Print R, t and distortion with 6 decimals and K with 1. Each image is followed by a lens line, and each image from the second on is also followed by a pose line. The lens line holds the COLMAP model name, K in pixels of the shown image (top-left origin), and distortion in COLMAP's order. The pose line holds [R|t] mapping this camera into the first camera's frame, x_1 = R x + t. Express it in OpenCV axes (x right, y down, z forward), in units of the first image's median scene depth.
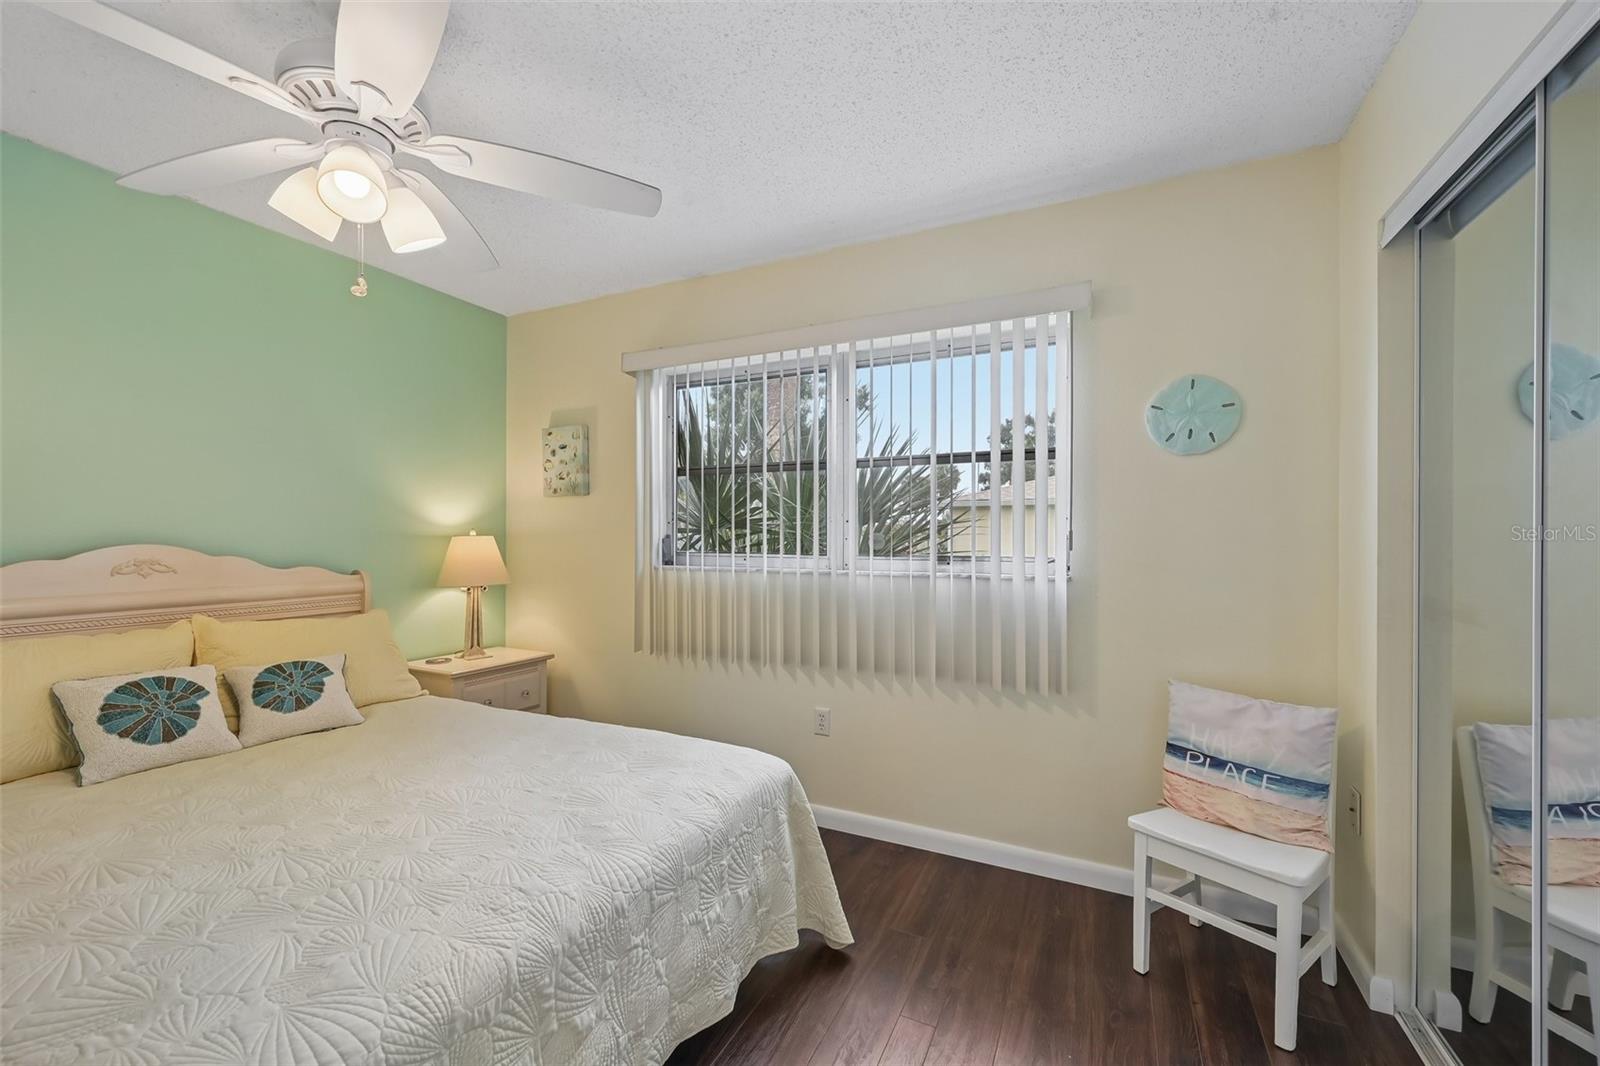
lens RADIAL K [[644.6, 0, 800.0], [0, 644.6, 533.0], [0, 0, 1]] dist [-0.002104, -0.000039]
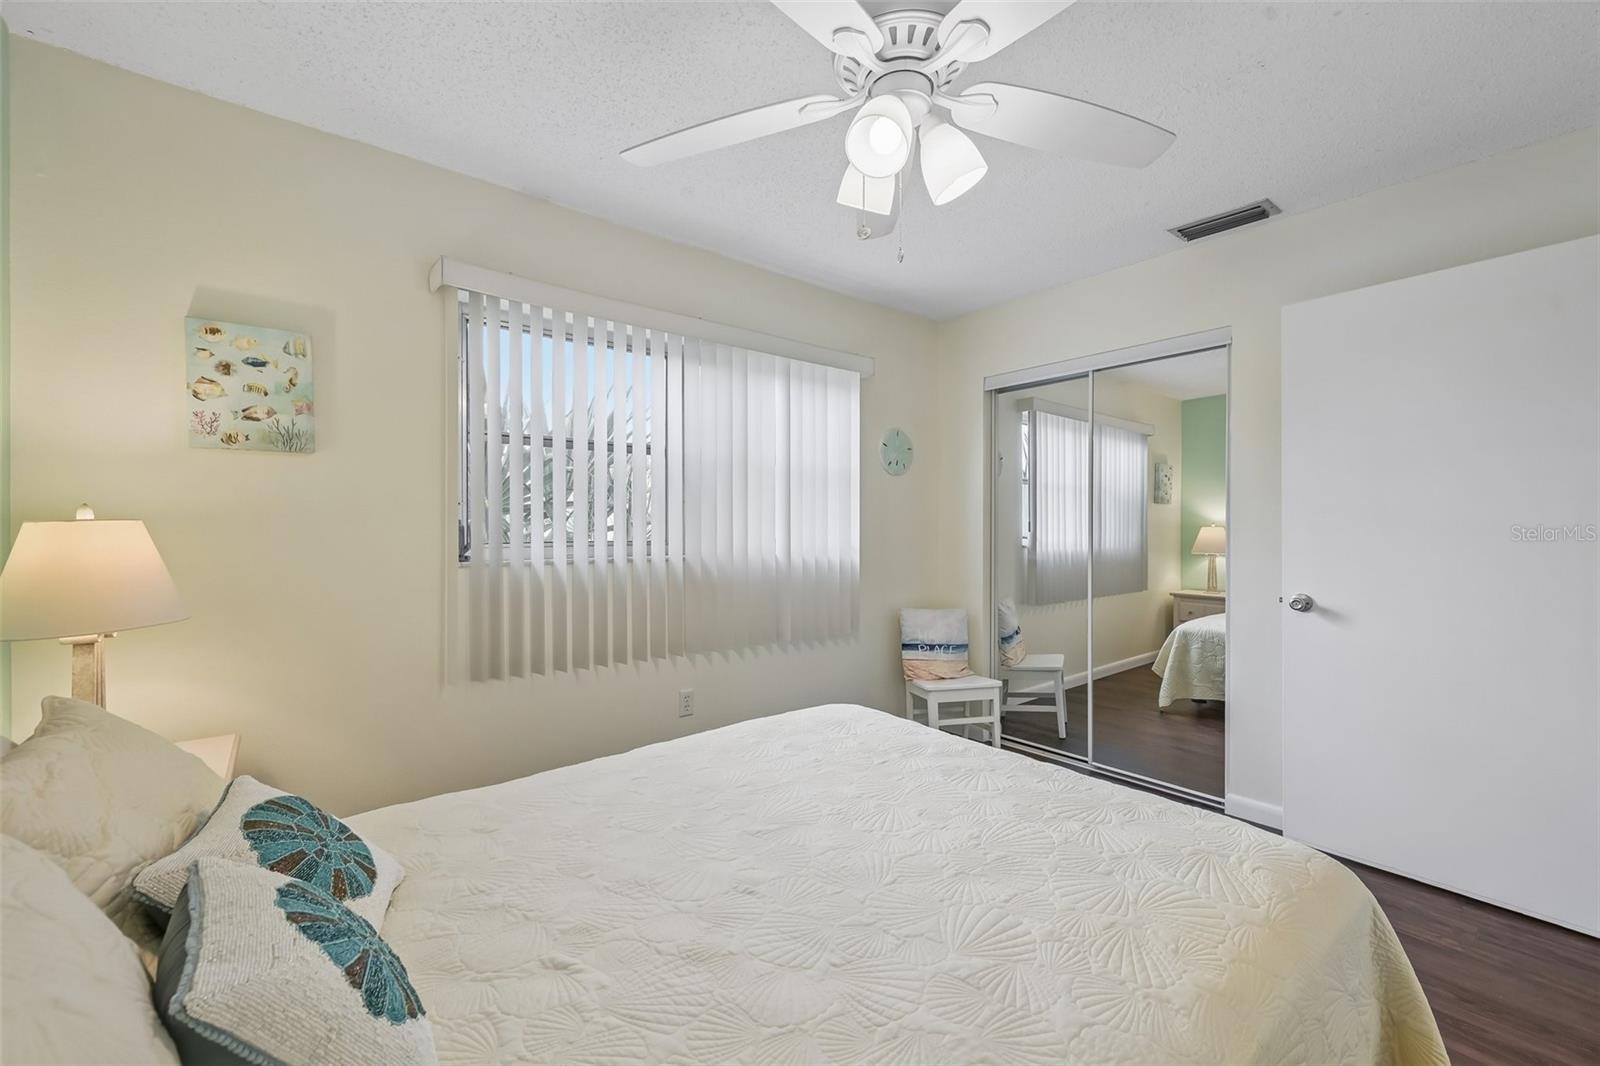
lens RADIAL K [[677.5, 0, 800.0], [0, 677.5, 533.0], [0, 0, 1]] dist [-0.000261, 0.000014]
pose [[0.400934, -0.011972, 0.916029, -0.745480], [-0.006075, 0.999858, 0.015726, 0.002756], [-0.916087, -0.011871, 0.400804, 0.339316]]
